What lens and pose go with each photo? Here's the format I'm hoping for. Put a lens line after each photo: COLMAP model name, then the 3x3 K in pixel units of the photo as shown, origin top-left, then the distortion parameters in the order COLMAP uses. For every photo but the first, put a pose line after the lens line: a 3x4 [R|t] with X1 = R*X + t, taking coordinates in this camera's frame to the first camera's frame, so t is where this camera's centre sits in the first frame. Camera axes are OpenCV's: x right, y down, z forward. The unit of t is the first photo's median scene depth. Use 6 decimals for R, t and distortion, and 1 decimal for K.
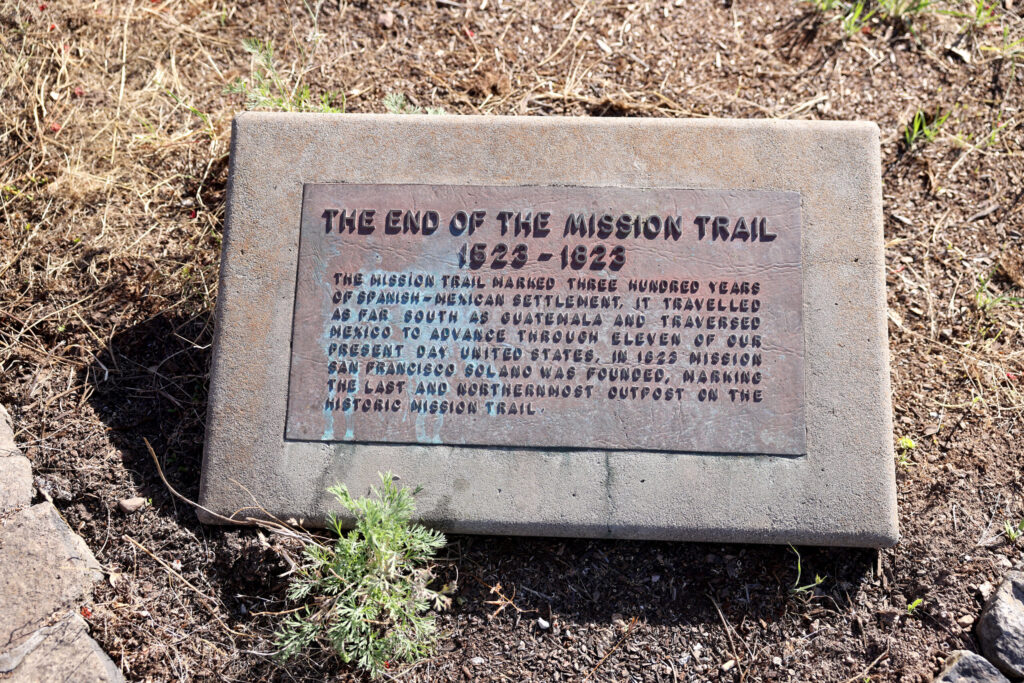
lens RADIAL K [[1053.7, 0, 508.1], [0, 1053.7, 341.5], [0, 0, 1]] dist [0.061648, 0.000000]
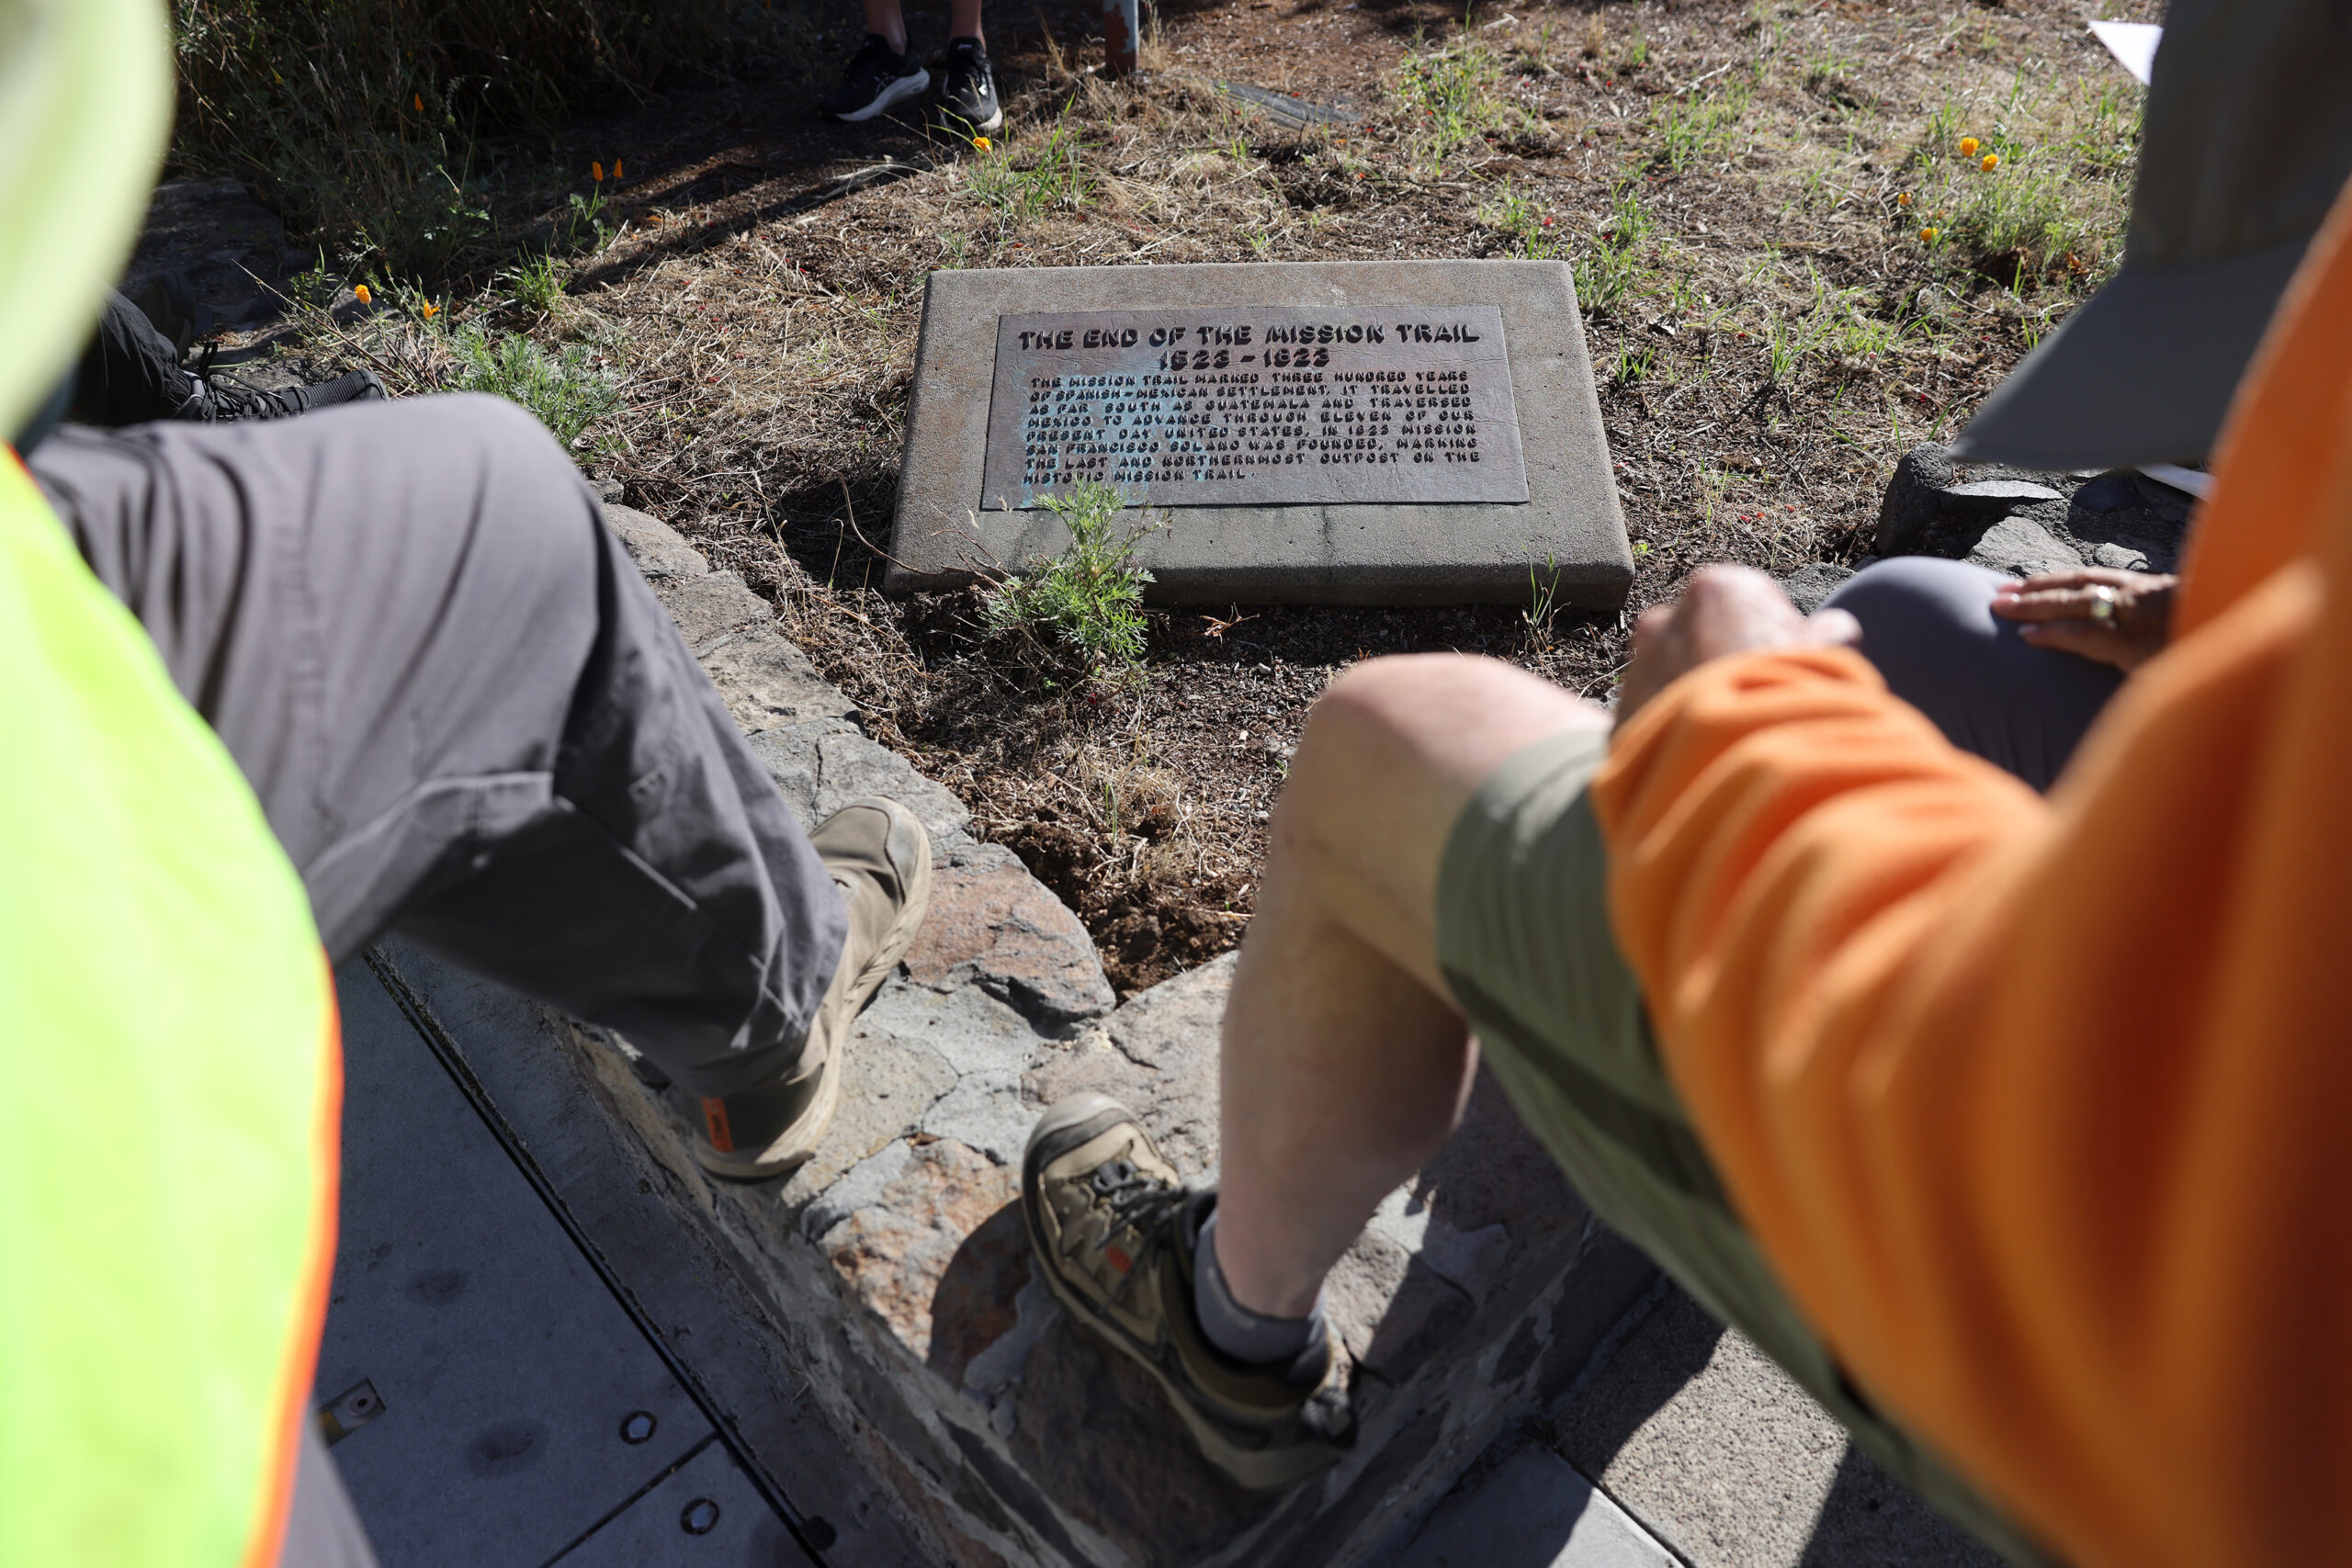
lens RADIAL K [[1668.5, 0, 1184.8], [0, 1668.5, 783.2], [0, 0, 1]] dist [-0.004444, 0.002643]
pose [[0.999383, -0.018664, 0.029763, -0.077761], [0.028842, 0.919600, -0.391796, 0.896482], [-0.020057, 0.392413, 0.919571, -0.272442]]
